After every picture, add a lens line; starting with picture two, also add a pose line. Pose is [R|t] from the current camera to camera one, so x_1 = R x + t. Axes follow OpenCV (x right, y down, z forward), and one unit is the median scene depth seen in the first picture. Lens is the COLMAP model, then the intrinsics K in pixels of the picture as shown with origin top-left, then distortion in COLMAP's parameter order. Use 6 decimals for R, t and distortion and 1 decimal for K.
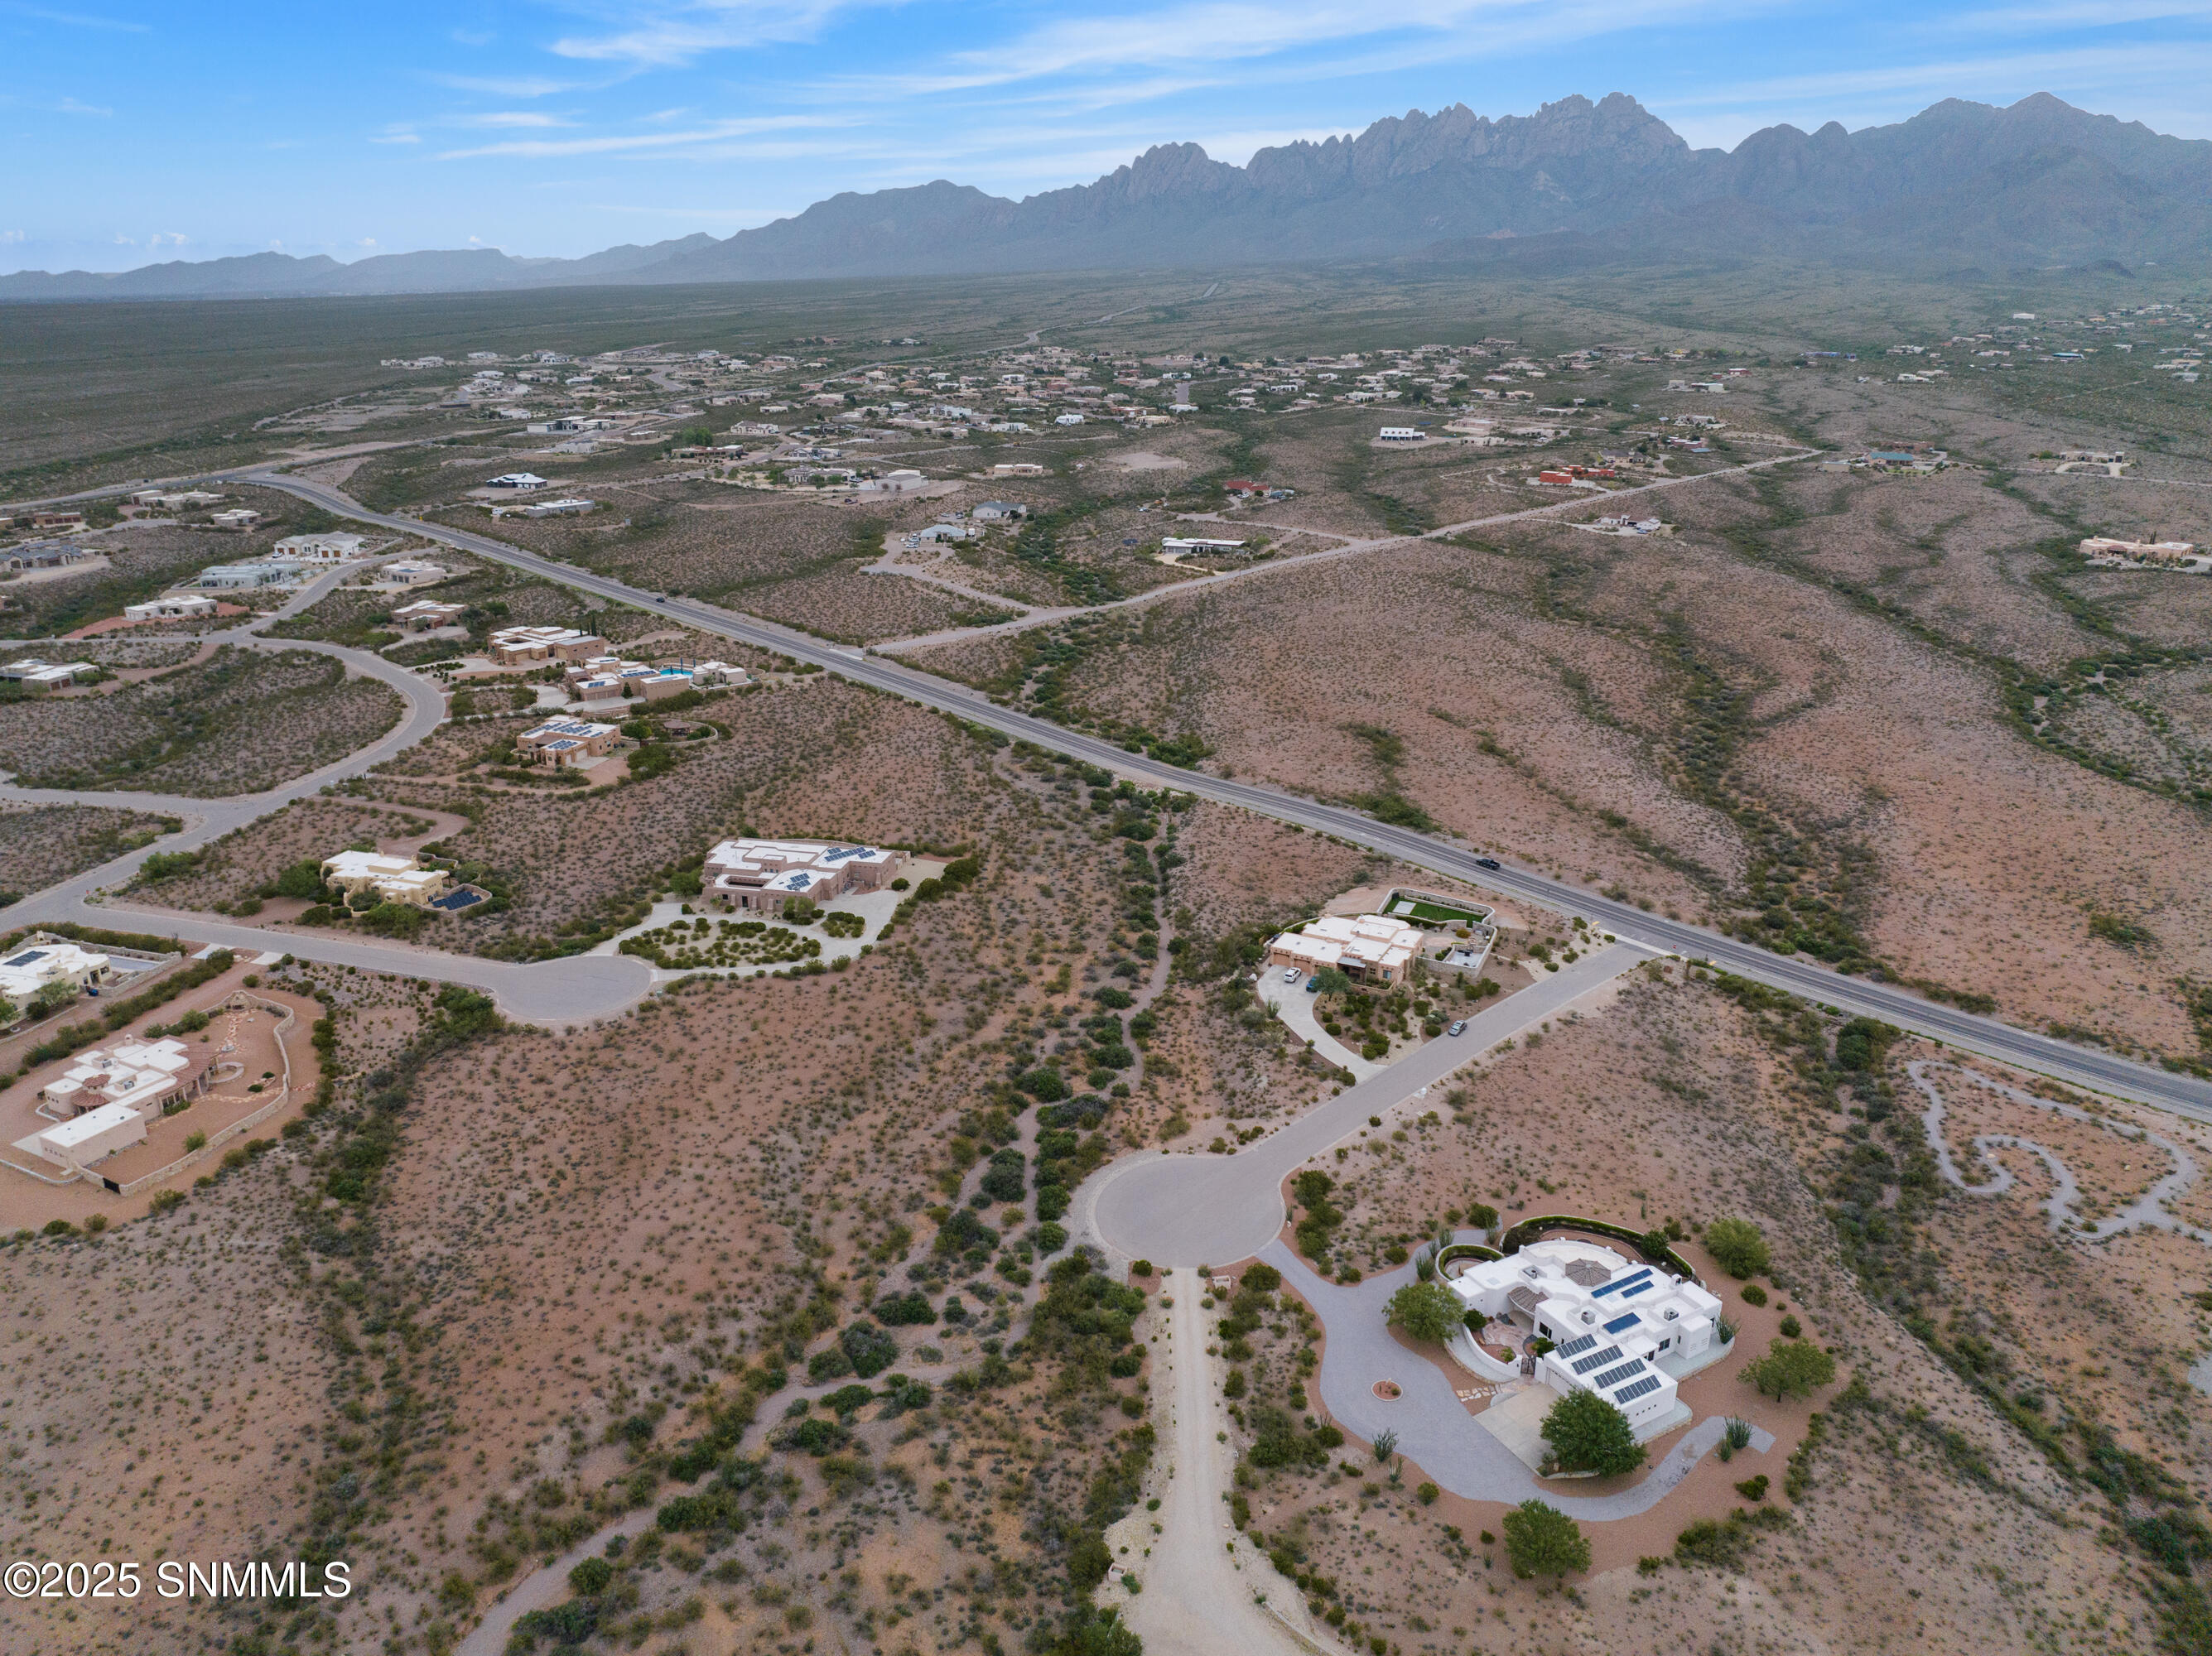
lens RADIAL K [[1552.4, 0, 1113.3], [0, 1552.4, 830.3], [0, 0, 1]] dist [-0.050100, 0.020412]
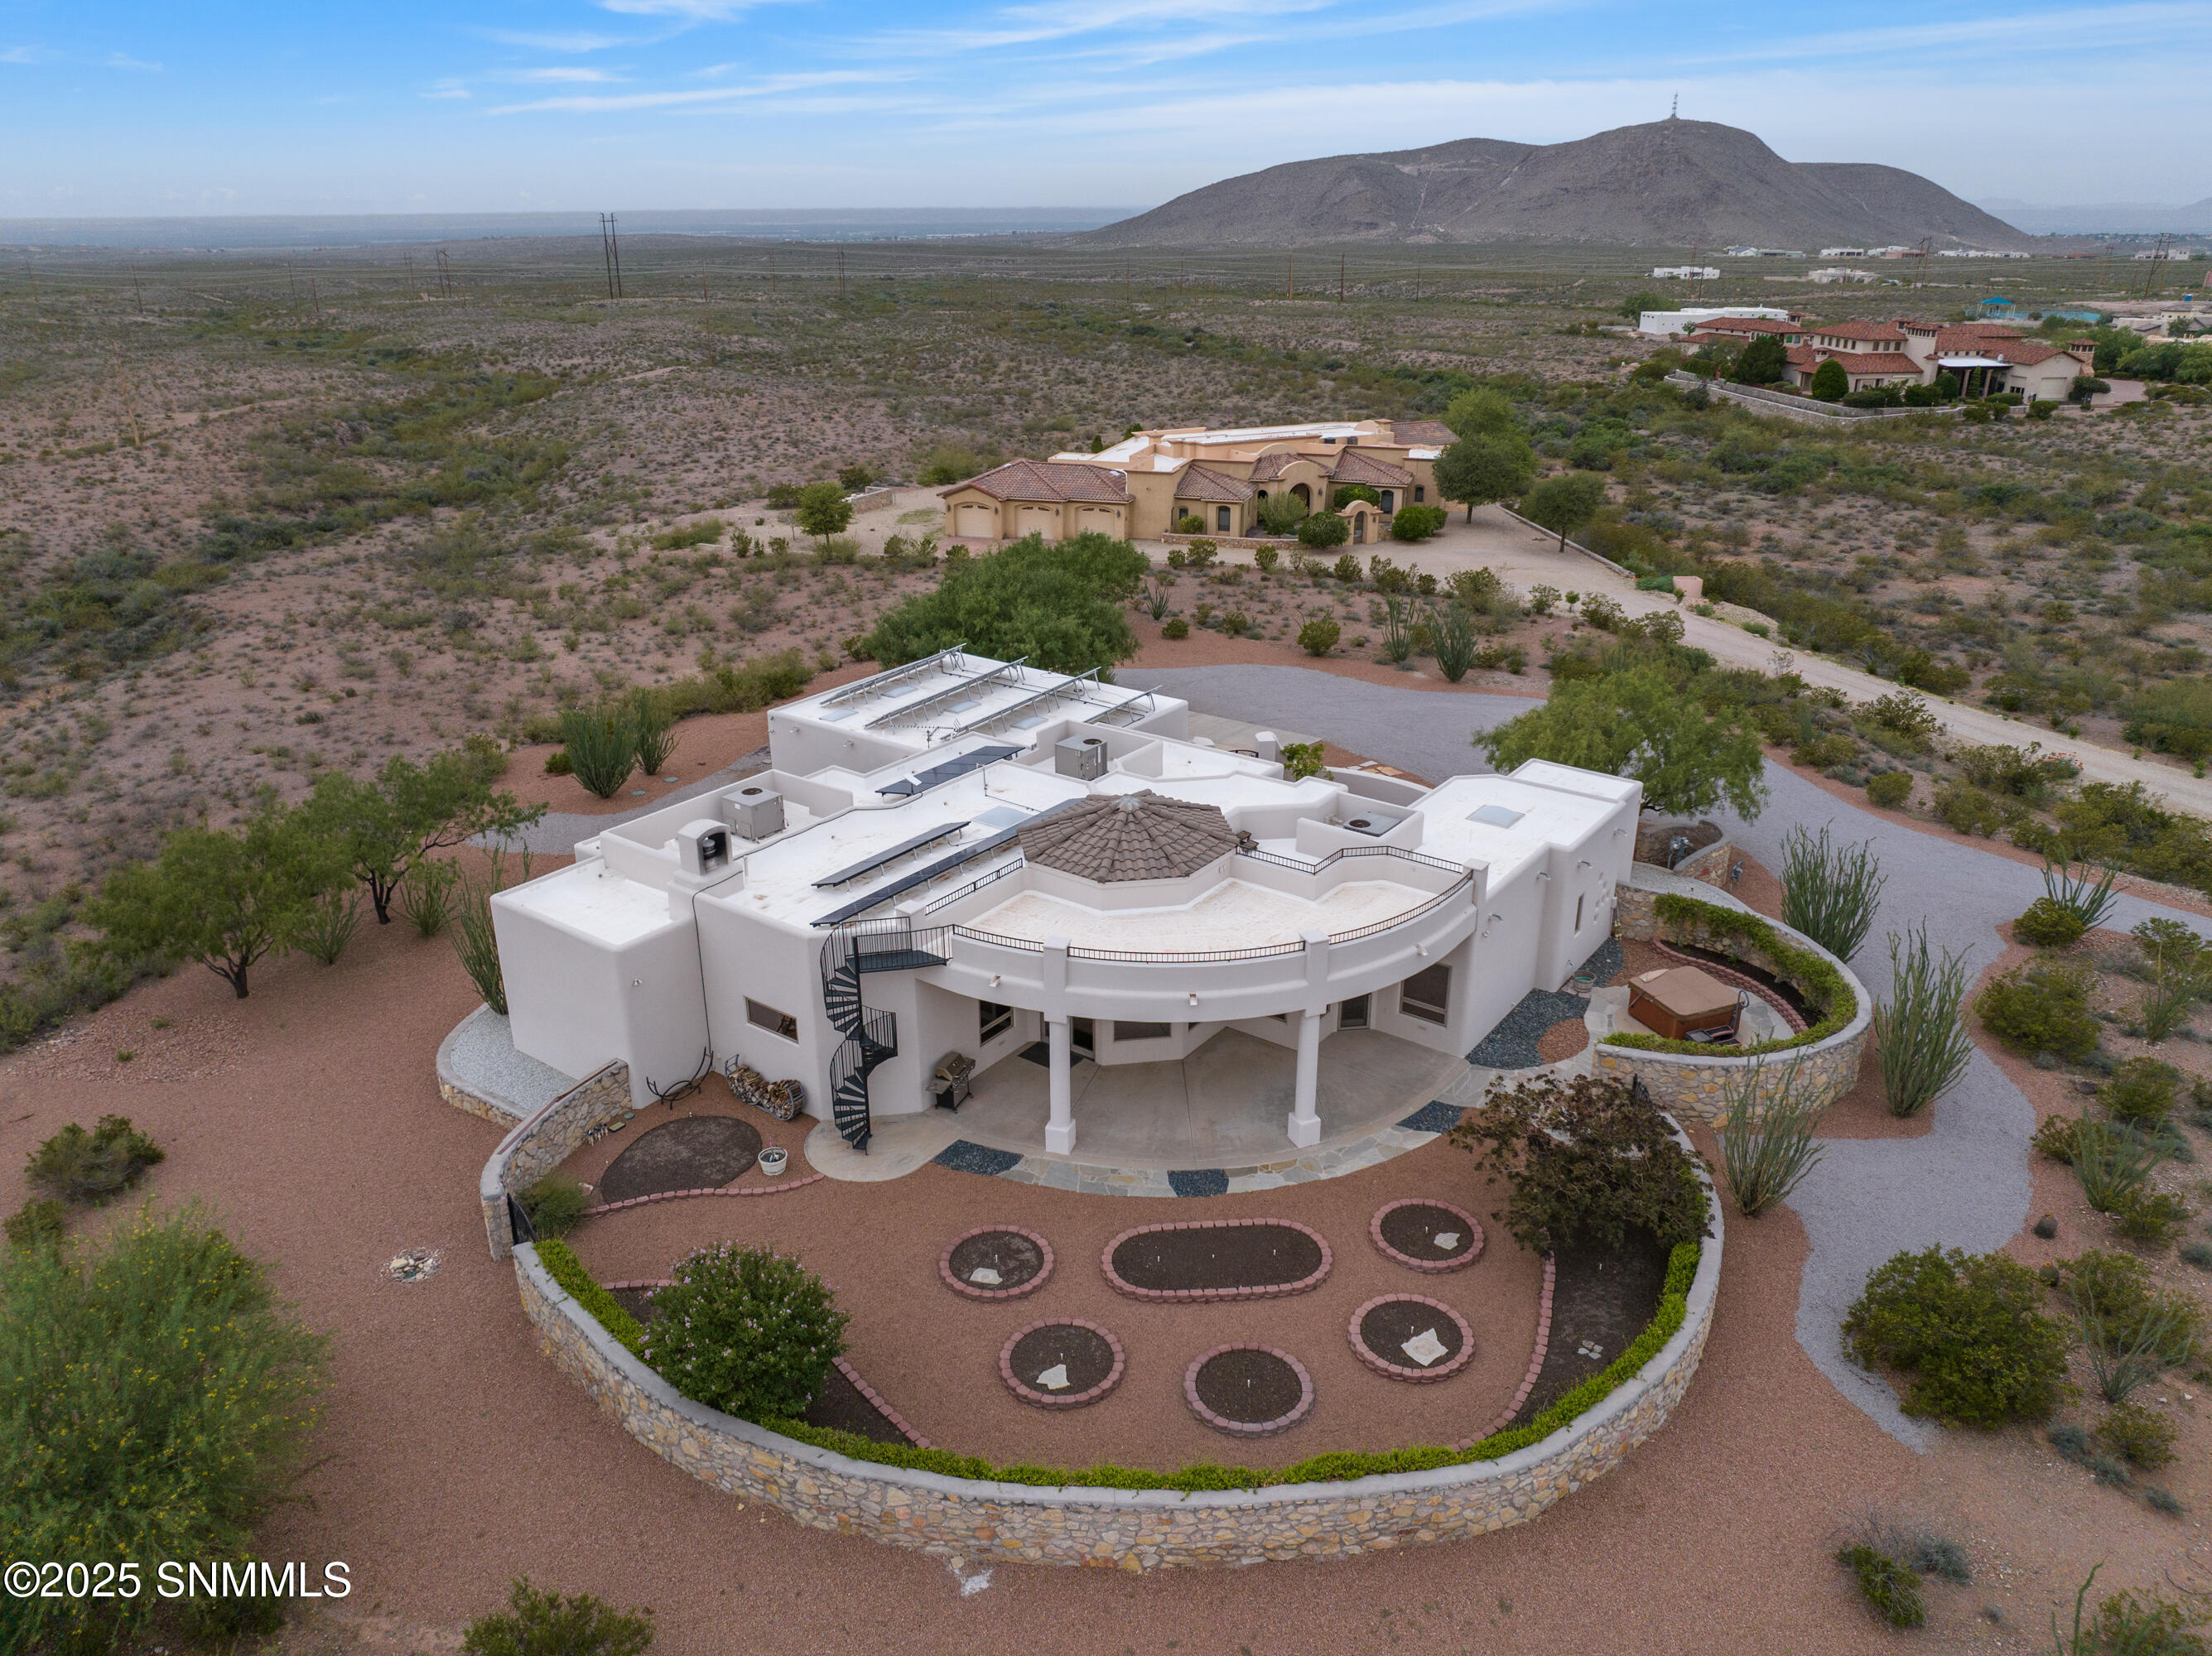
lens RADIAL K [[1552.4, 0, 1113.3], [0, 1552.4, 830.3], [0, 0, 1]] dist [-0.050100, 0.020412]
pose [[-0.907342, 0.159867, -0.388809, 0.413013], [-0.143493, 0.751552, 0.643879, 0.162165], [0.395145, 0.640010, -0.658975, 1.200586]]
